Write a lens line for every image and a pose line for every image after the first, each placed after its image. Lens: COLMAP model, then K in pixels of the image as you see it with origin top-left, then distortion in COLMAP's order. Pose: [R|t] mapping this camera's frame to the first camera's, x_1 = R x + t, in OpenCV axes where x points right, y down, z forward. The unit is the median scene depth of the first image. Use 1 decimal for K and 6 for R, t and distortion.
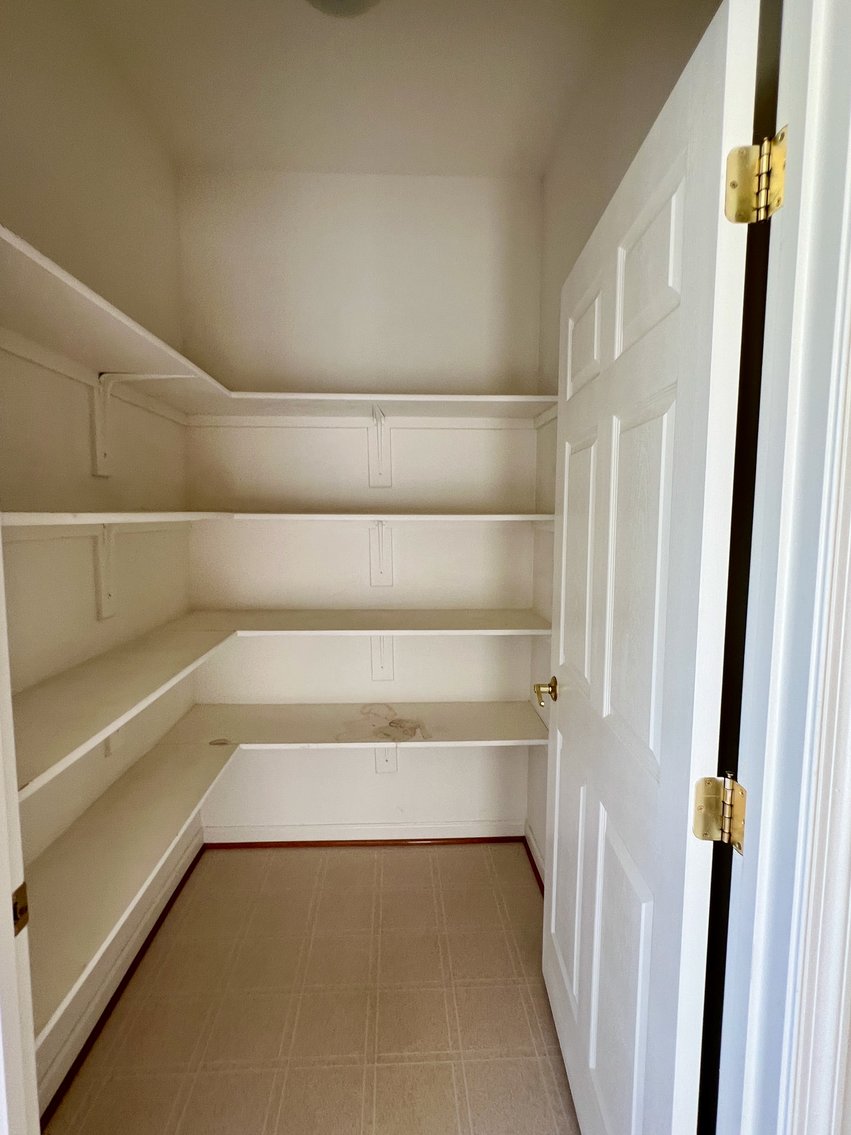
lens RADIAL K [[553.6, 0, 426.9], [0, 553.6, 564.9], [0, 0, 1]] dist [0.002746, 0.000248]
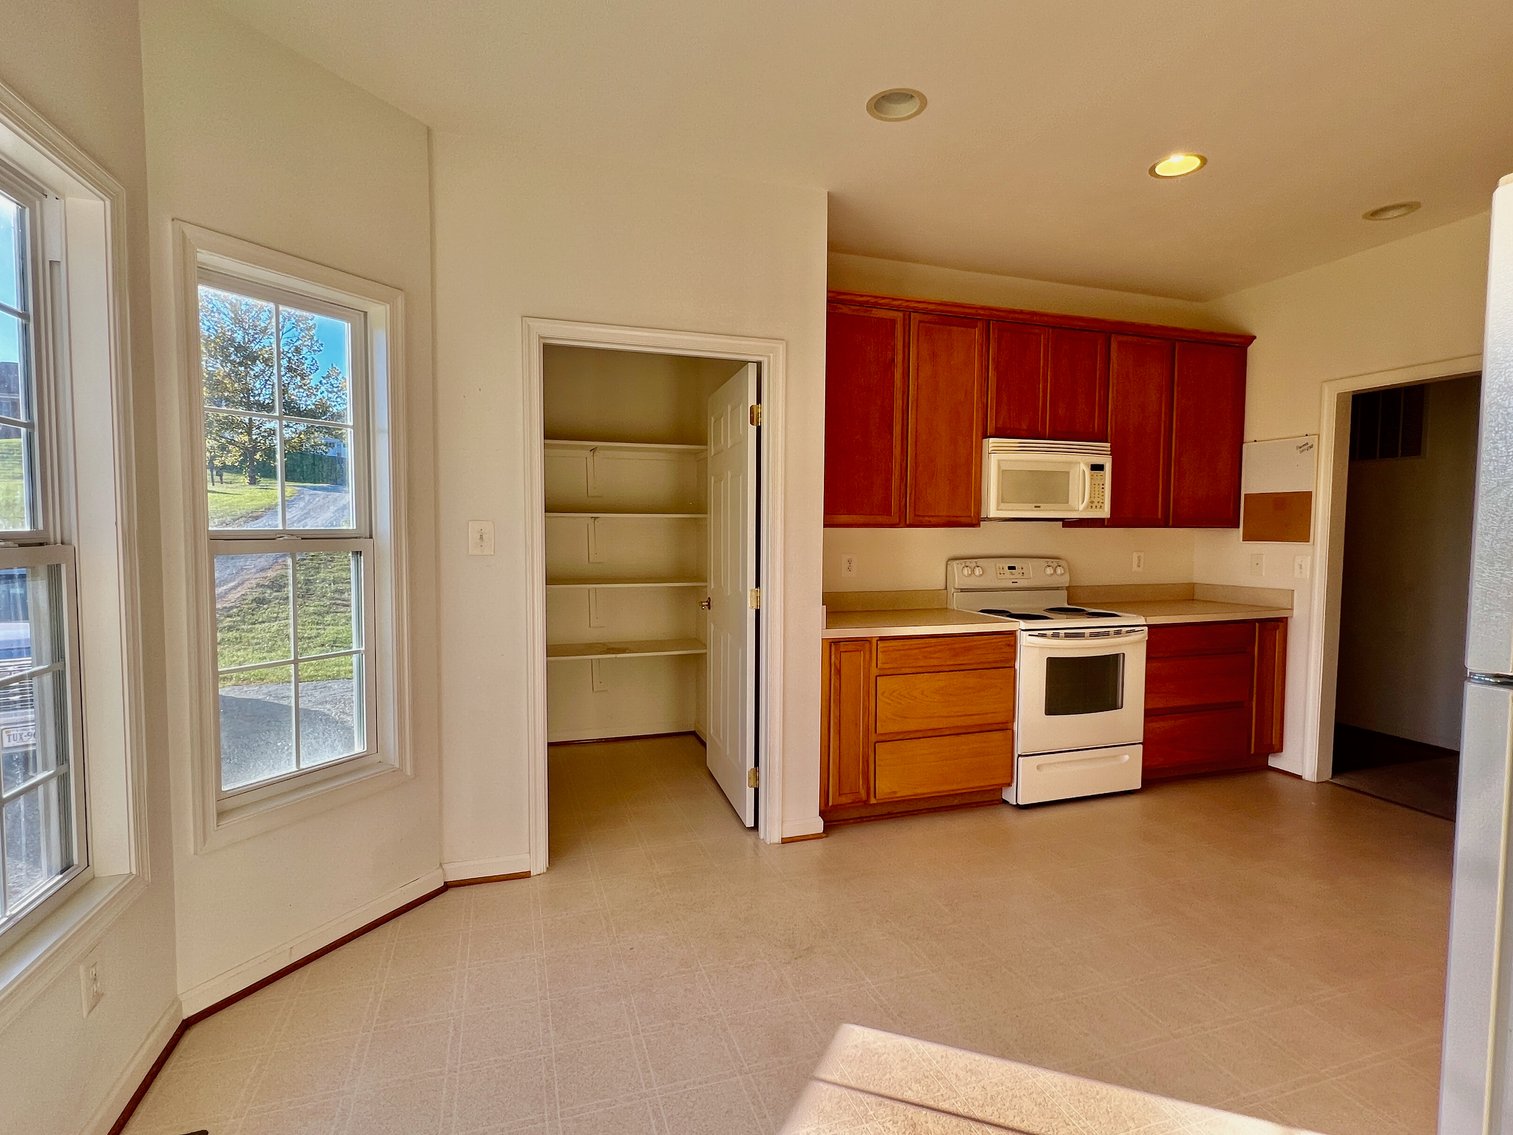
lens RADIAL K [[737.9, 0, 754.5], [0, 737.9, 567.2], [0, 0, 1]] dist [0.002746, 0.000248]
pose [[0.960165, -0.019054, 0.278783, -0.302187], [0.031281, 0.998731, -0.039476, 0.187548], [-0.277677, 0.046624, 0.959542, -1.375804]]
